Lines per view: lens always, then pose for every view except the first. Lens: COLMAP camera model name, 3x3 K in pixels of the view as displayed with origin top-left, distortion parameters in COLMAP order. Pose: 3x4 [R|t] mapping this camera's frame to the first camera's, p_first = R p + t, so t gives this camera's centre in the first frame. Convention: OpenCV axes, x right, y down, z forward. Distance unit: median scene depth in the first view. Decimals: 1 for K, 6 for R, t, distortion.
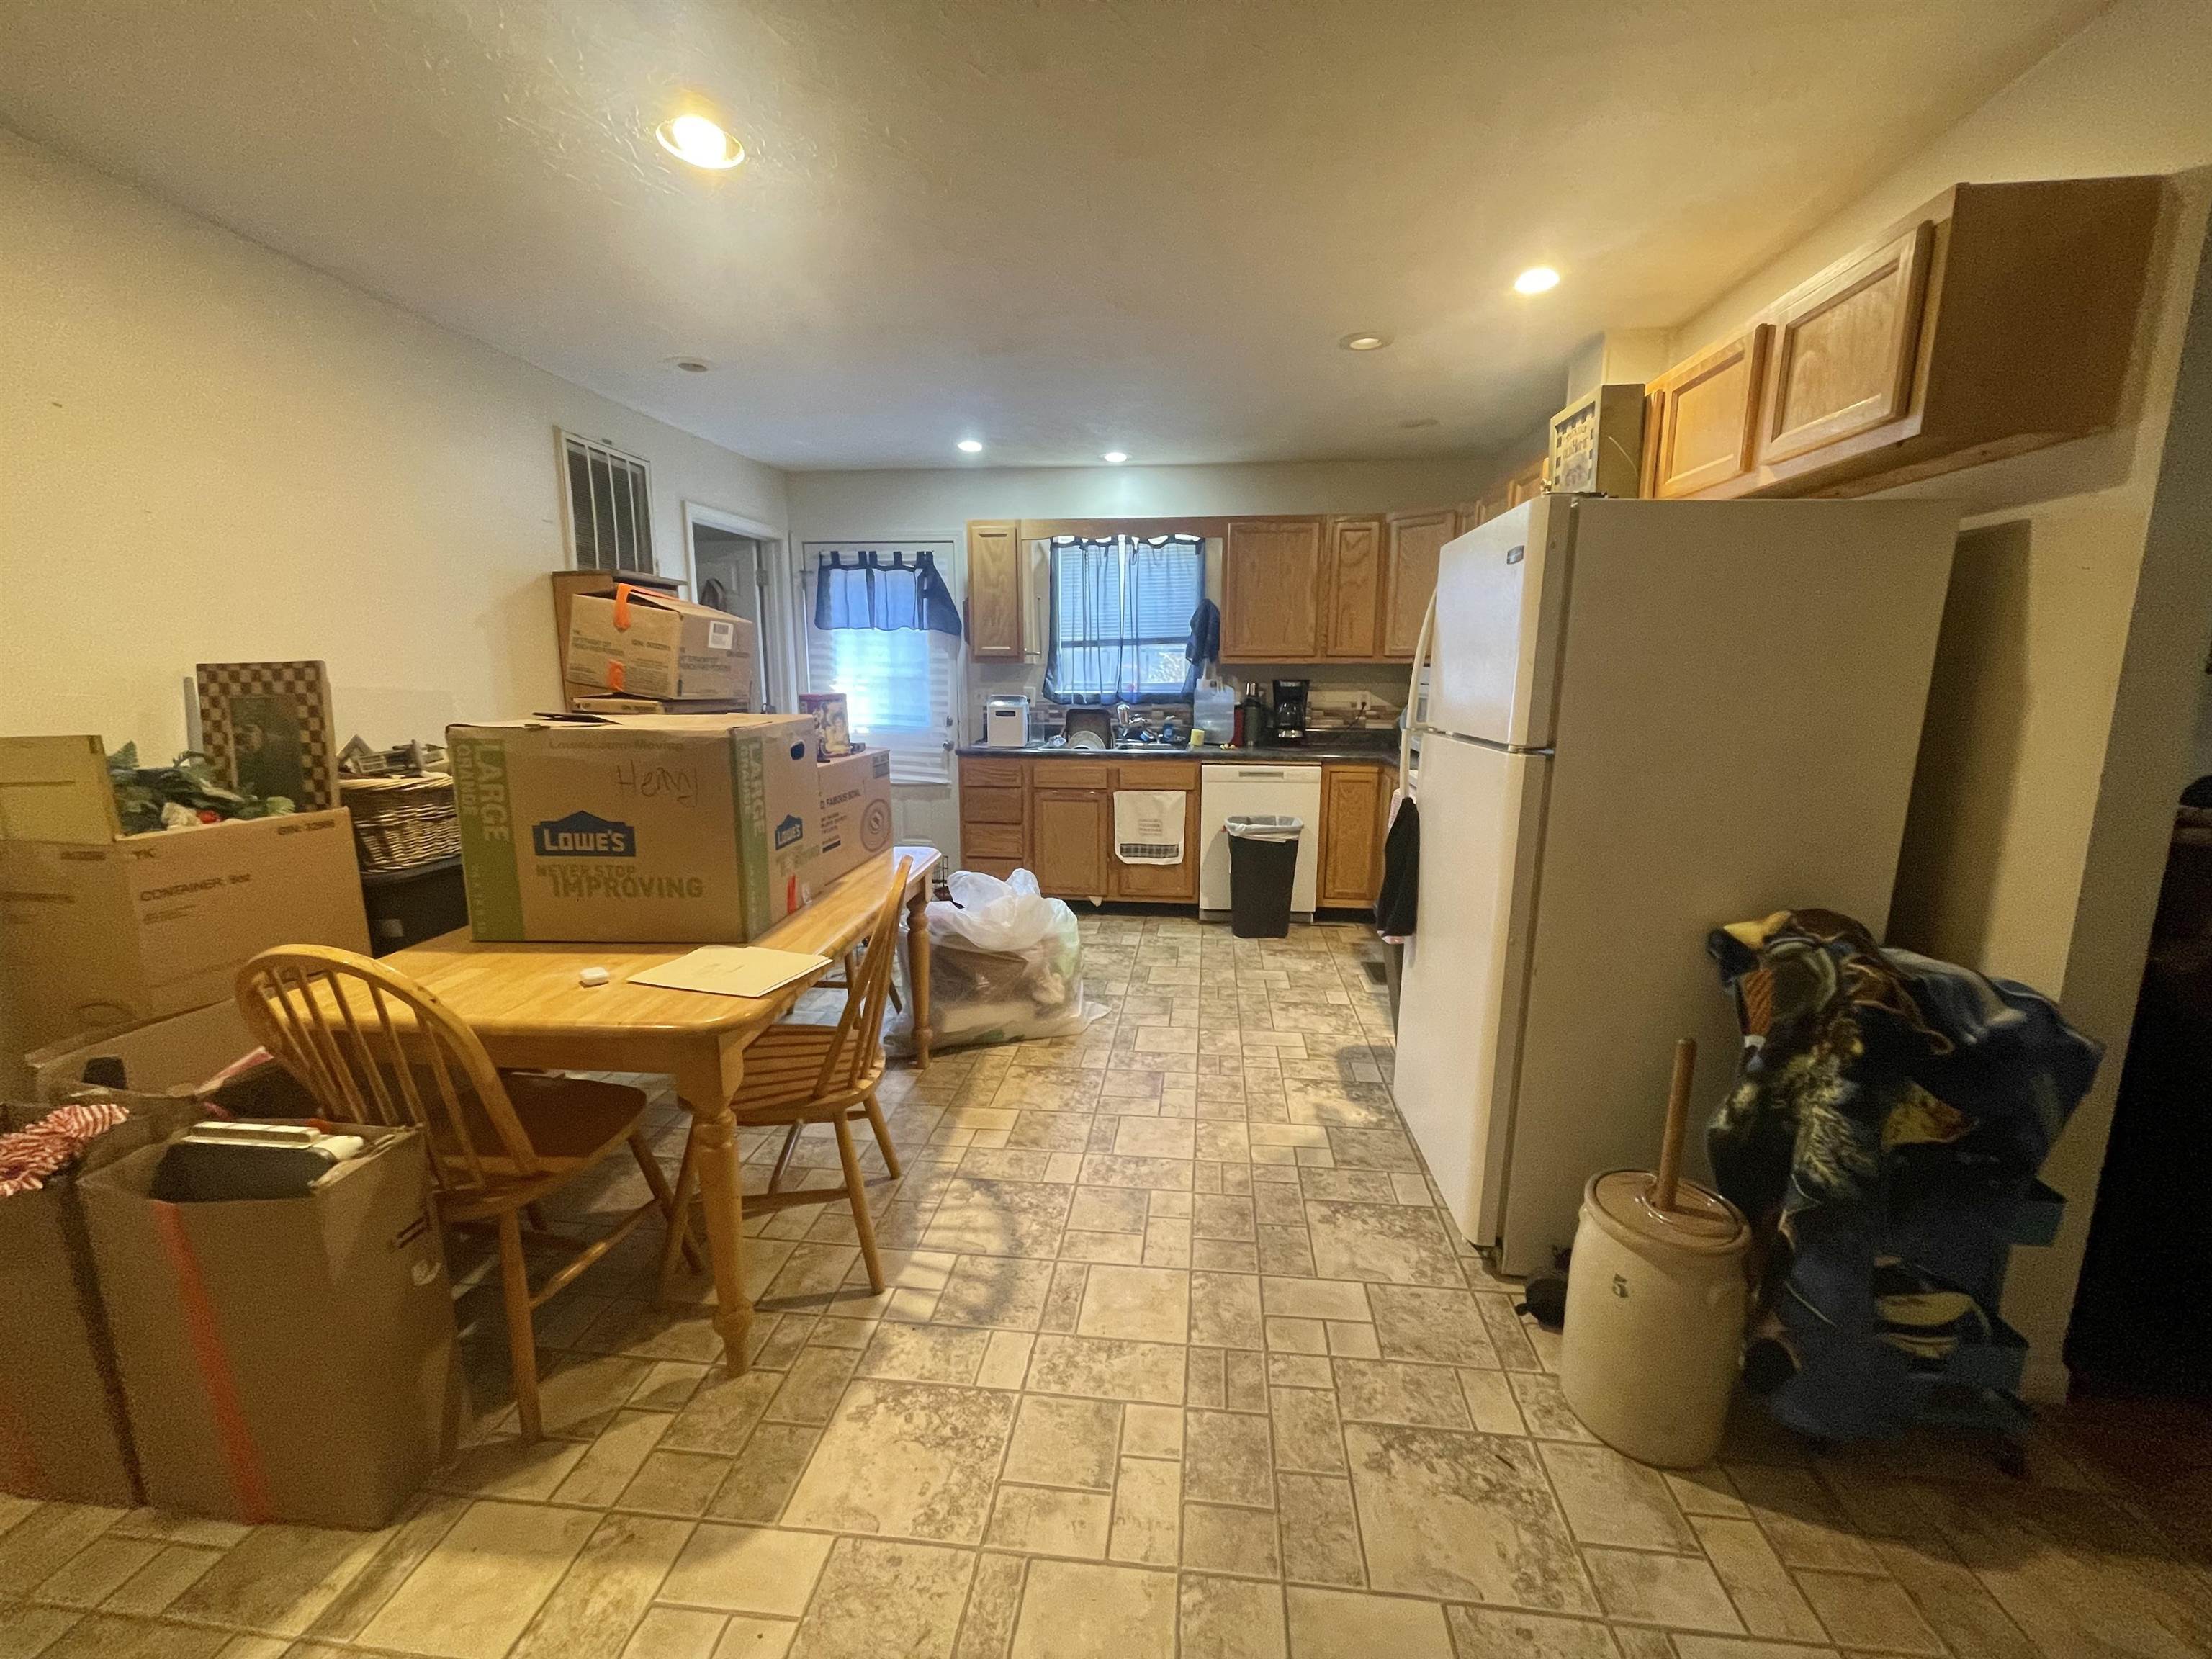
lens RADIAL K [[887.9, 0, 1118.0], [0, 887.9, 824.1], [0, 0, 1]] dist [-0.005175, -0.000138]
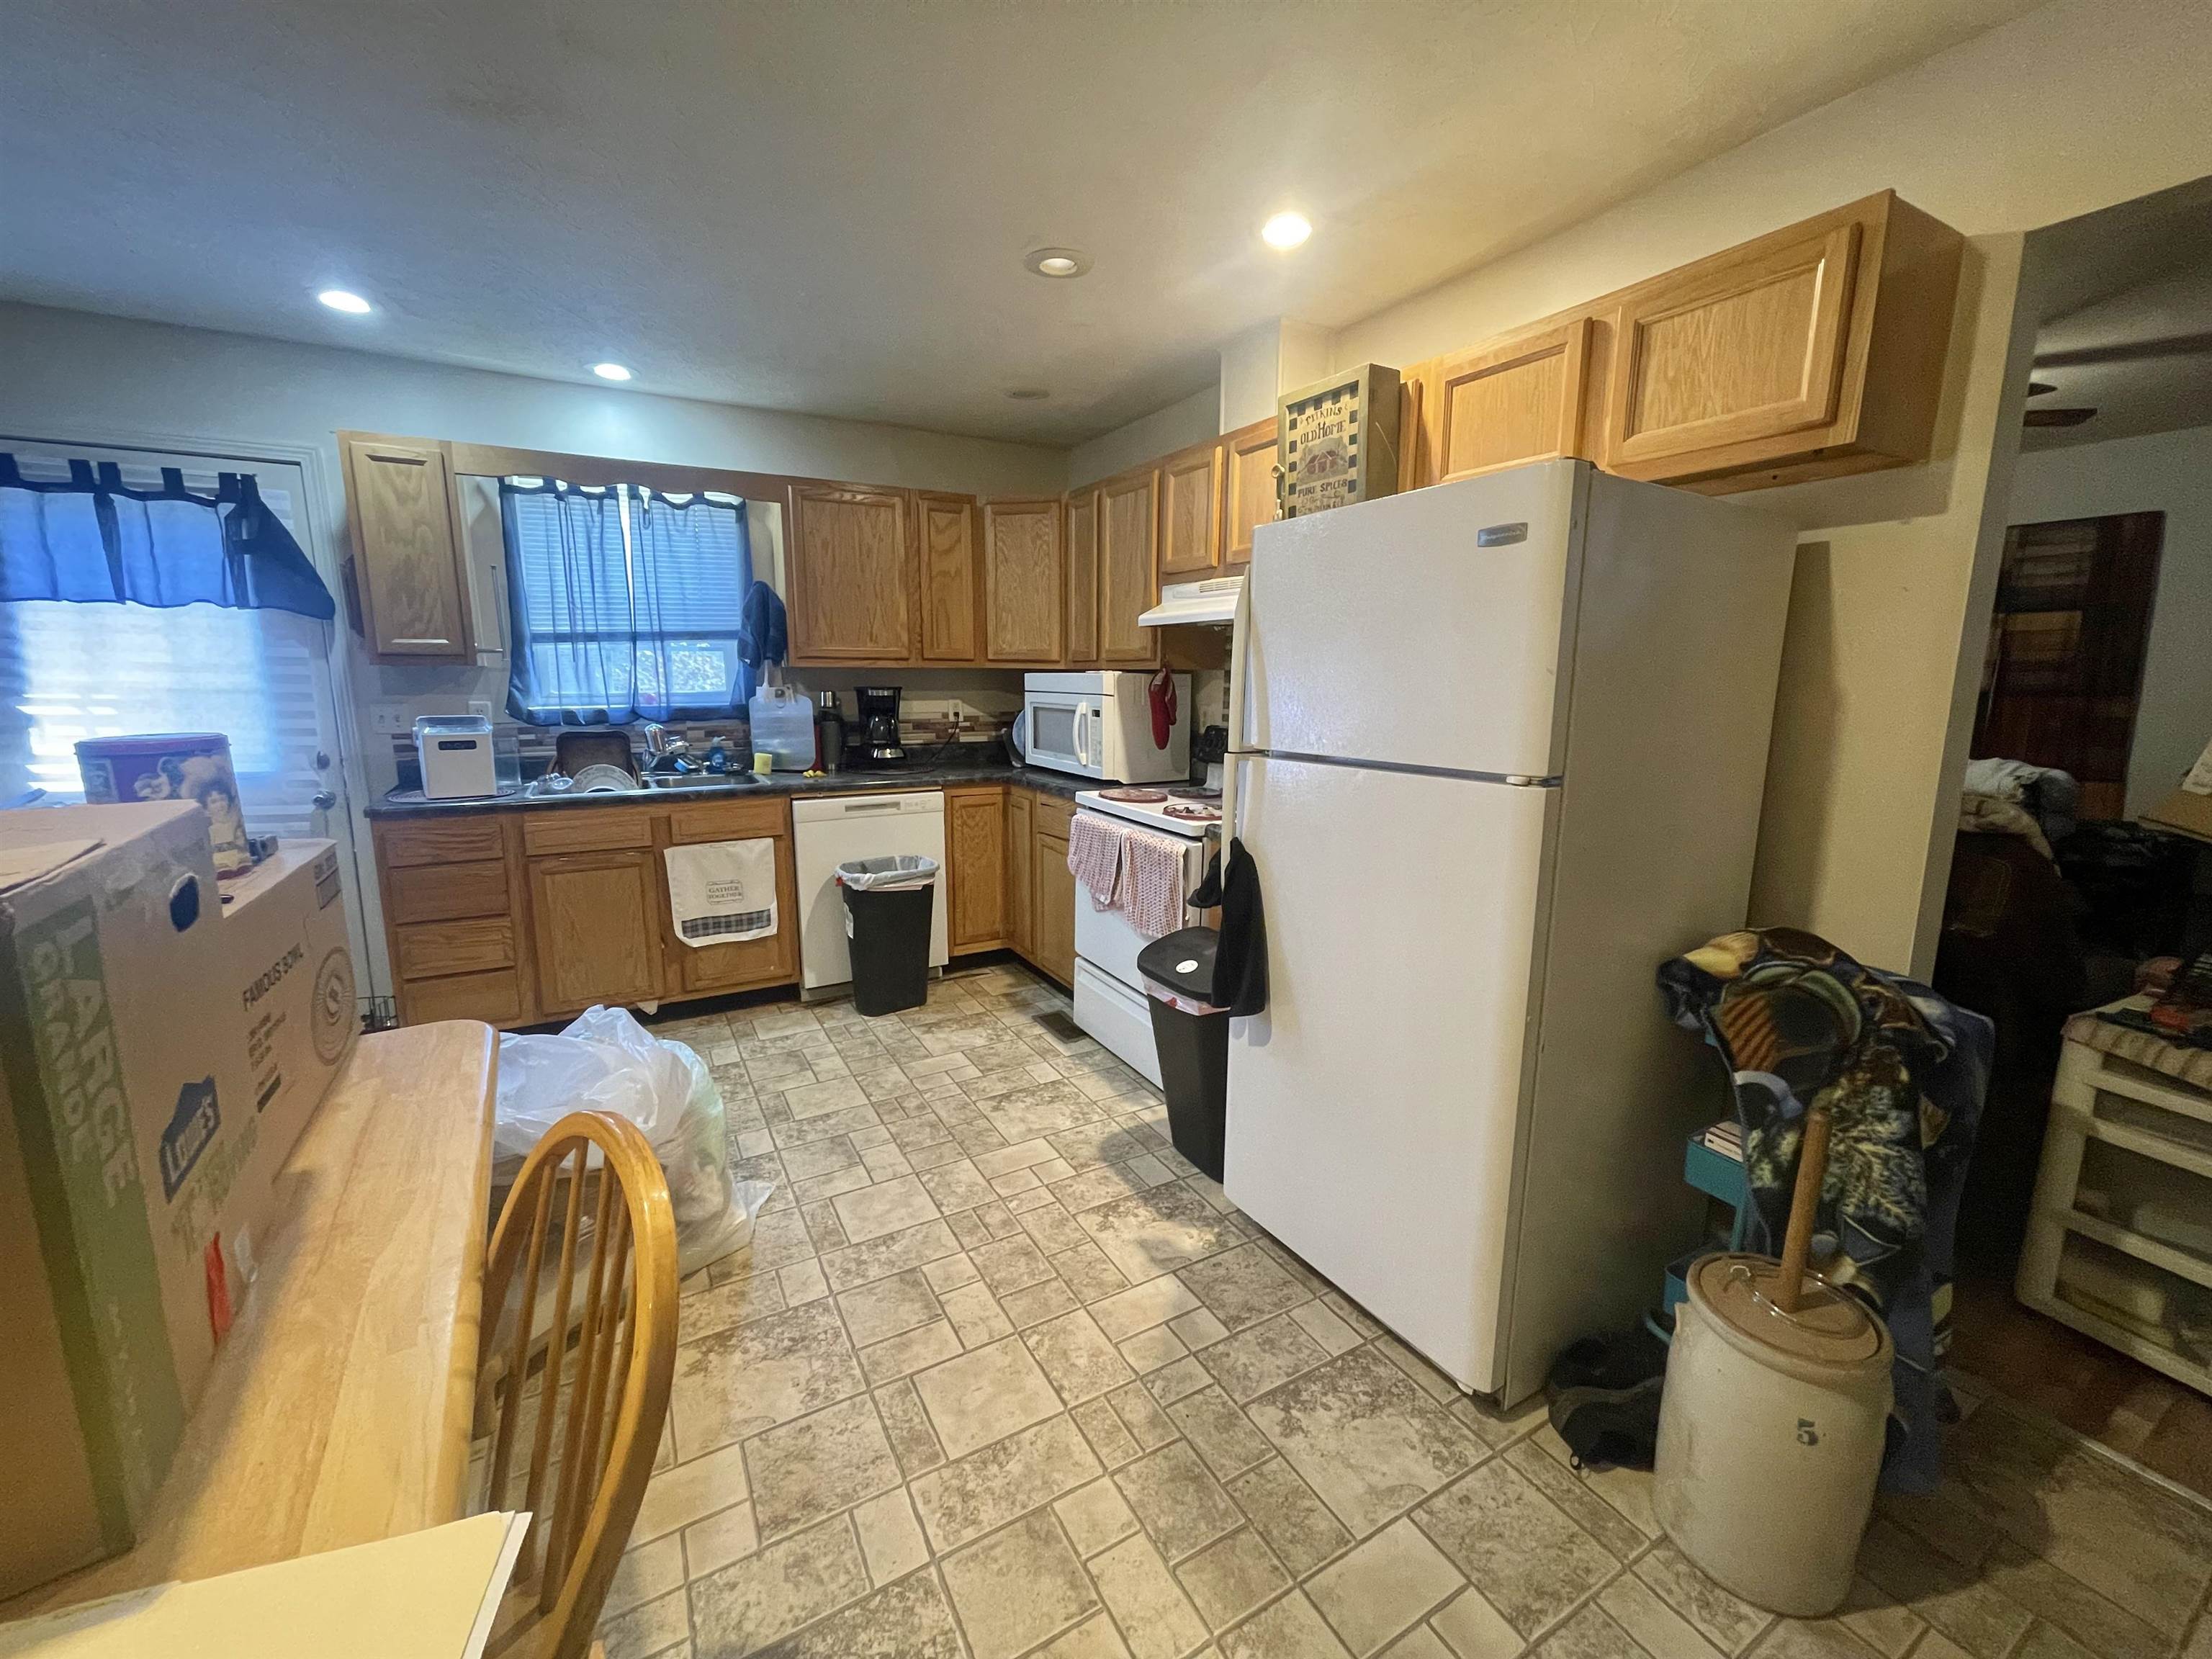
lens RADIAL K [[887.9, 0, 1118.0], [0, 887.9, 824.1], [0, 0, 1]] dist [-0.005175, -0.000138]
pose [[0.809532, -0.097962, 0.578845, -0.118760], [0.099630, 0.994602, 0.028988, -0.040615], [-0.578560, 0.034204, 0.814922, 0.219051]]
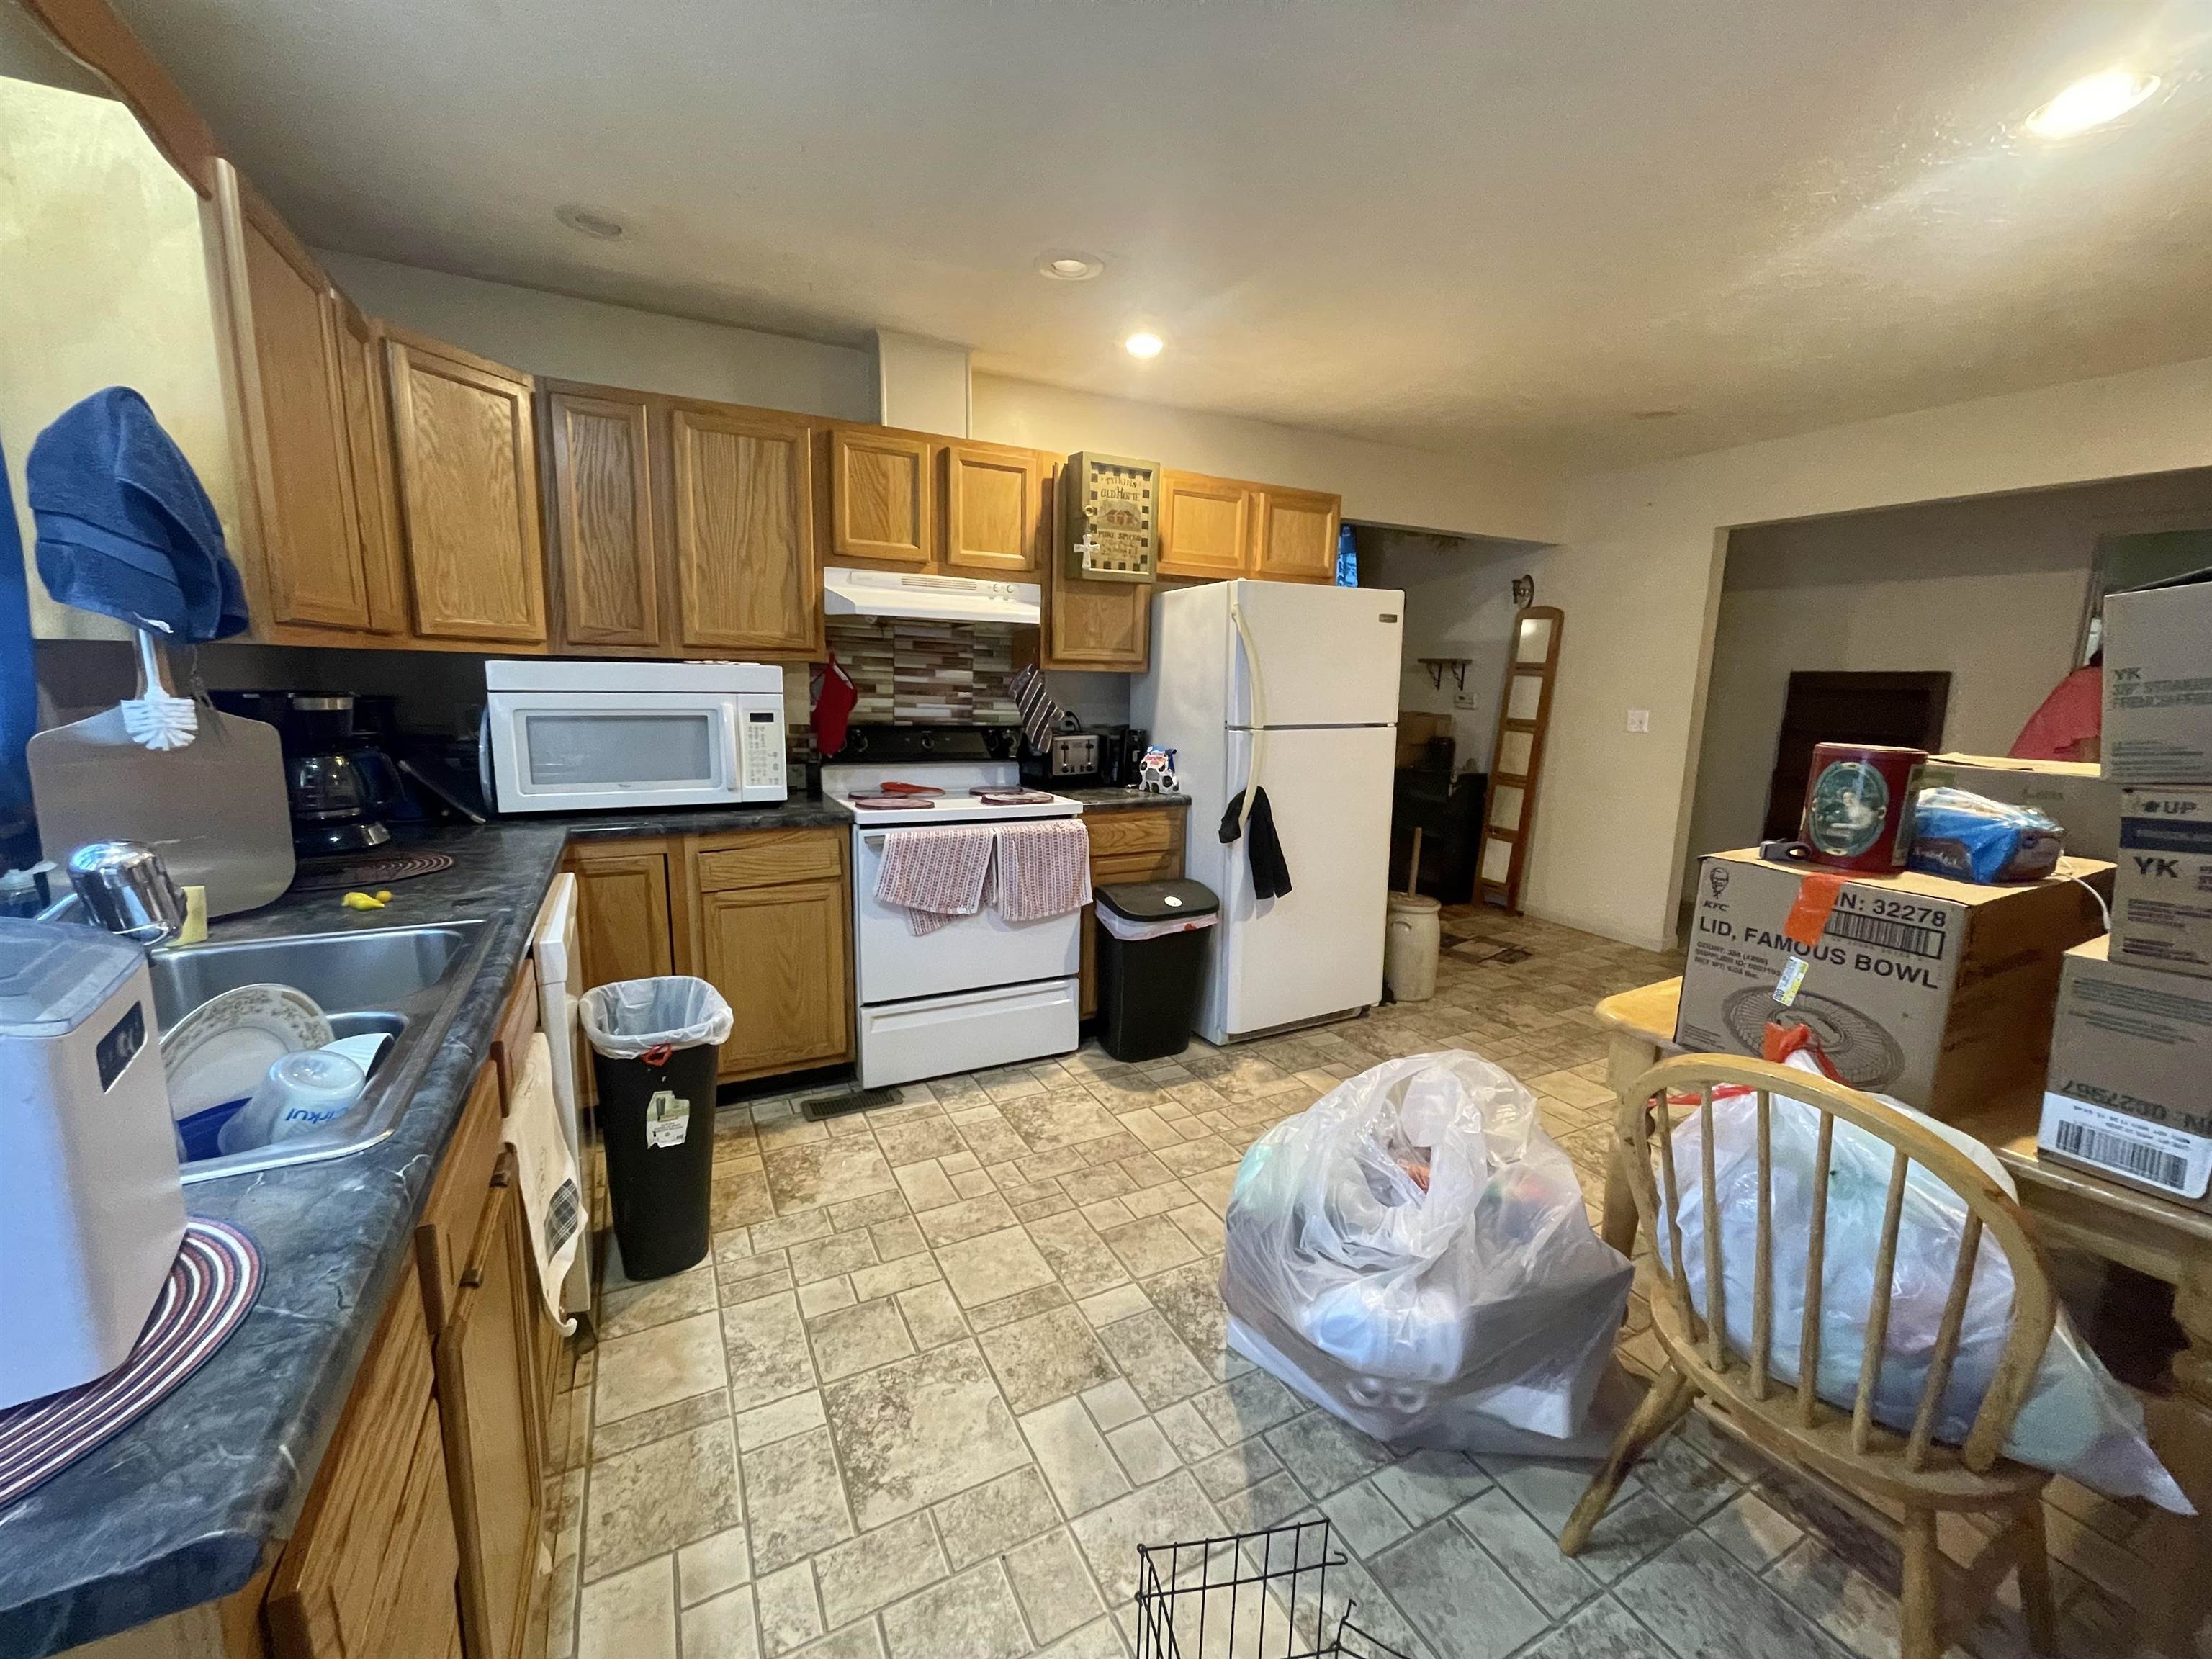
lens RADIAL K [[887.9, 0, 1118.0], [0, 887.9, 824.1], [0, 0, 1]] dist [-0.005175, -0.000138]
pose [[-0.556232, -0.156579, 0.816143, -0.303593], [0.118848, 0.957006, 0.264603, -0.173058], [-0.822485, 0.244178, -0.513708, 0.960144]]
